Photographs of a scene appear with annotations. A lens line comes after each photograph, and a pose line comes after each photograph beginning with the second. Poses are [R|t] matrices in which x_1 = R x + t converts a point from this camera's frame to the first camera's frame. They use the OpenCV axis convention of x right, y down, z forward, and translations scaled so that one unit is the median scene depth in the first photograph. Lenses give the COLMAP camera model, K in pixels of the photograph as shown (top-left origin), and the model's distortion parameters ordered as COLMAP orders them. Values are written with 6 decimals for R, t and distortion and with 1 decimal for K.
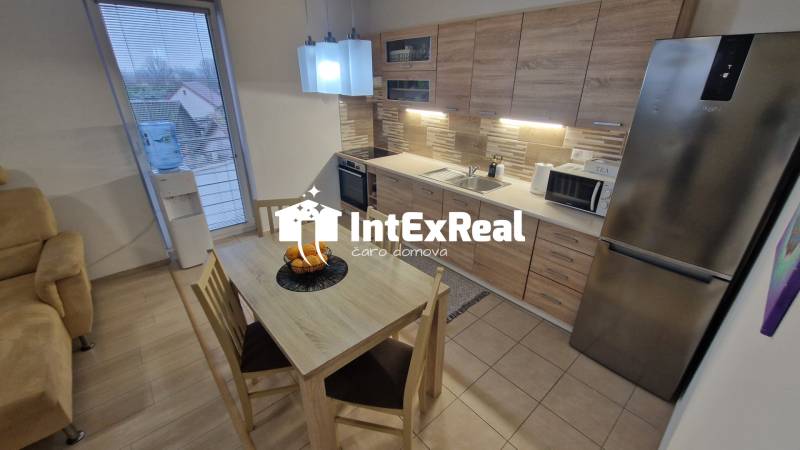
lens RADIAL K [[326.4, 0, 400.3], [0, 326.4, 227.2], [0, 0, 1]] dist [-0.000954, -0.000420]
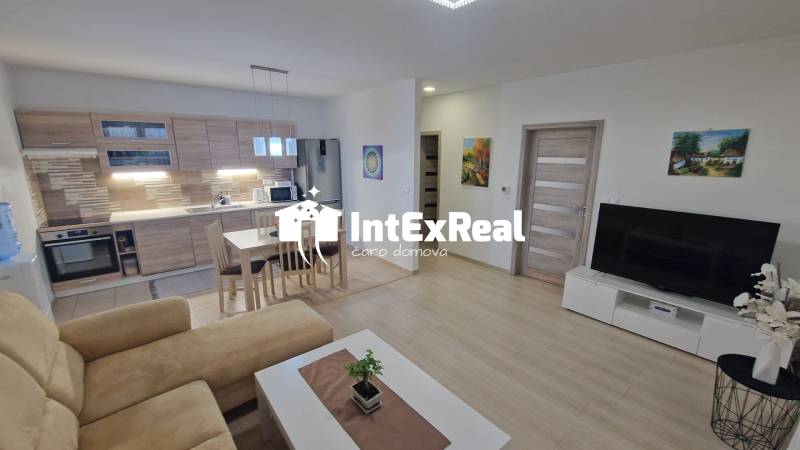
lens RADIAL K [[326.4, 0, 402.1], [0, 326.4, 227.6], [0, 0, 1]] dist [-0.000954, -0.000420]
pose [[0.024630, -0.232320, 0.972327, -1.427064], [0.412296, 0.888413, 0.201826, -0.010661], [-0.910717, 0.395915, 0.117667, 0.017615]]
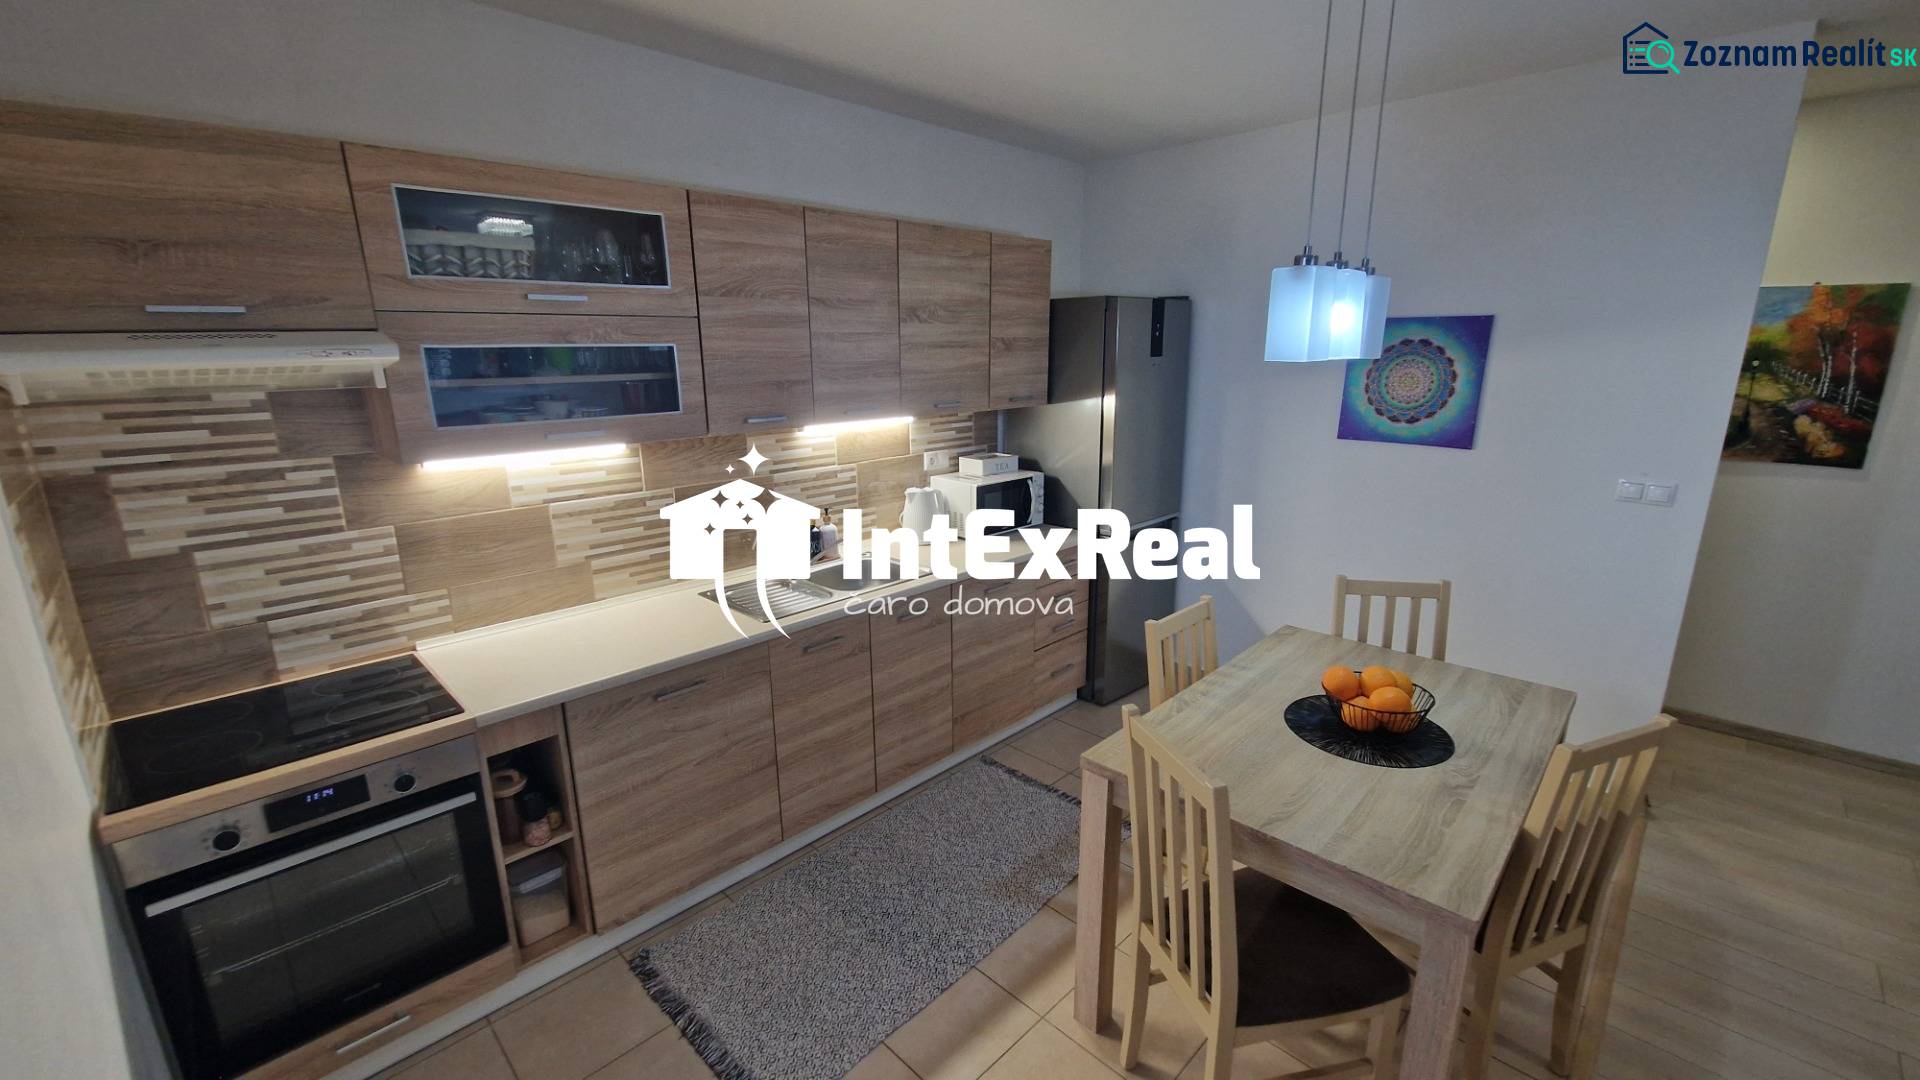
lens RADIAL K [[783.4, 0, 961.8], [0, 783.4, 542.7], [0, 0, 1]] dist [-0.000954, -0.000420]
pose [[-0.078530, -0.246681, 0.965910, -0.742935], [0.421492, 0.869826, 0.256411, -0.373509], [-0.903426, 0.427259, 0.035667, 0.830442]]
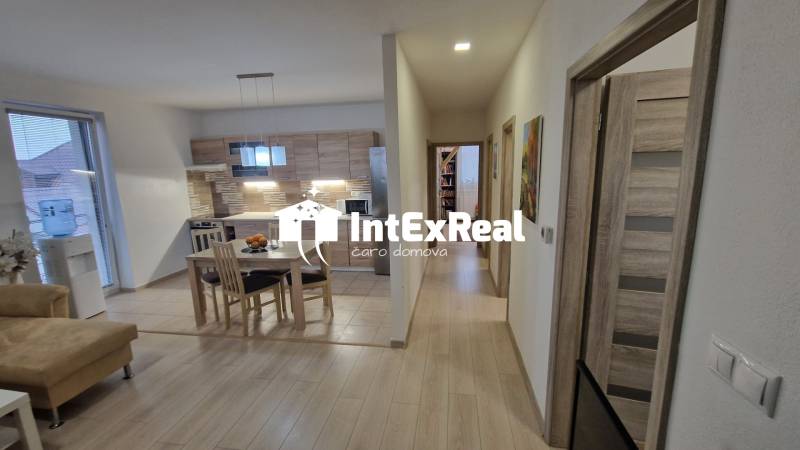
lens RADIAL K [[326.4, 0, 398.4], [0, 326.4, 227.0], [0, 0, 1]] dist [-0.000954, -0.000420]
pose [[0.771212, -0.137946, 0.621452, -0.510086], [0.290198, 0.945083, -0.150347, 0.338250], [-0.566584, 0.296293, 0.768891, -0.646285]]
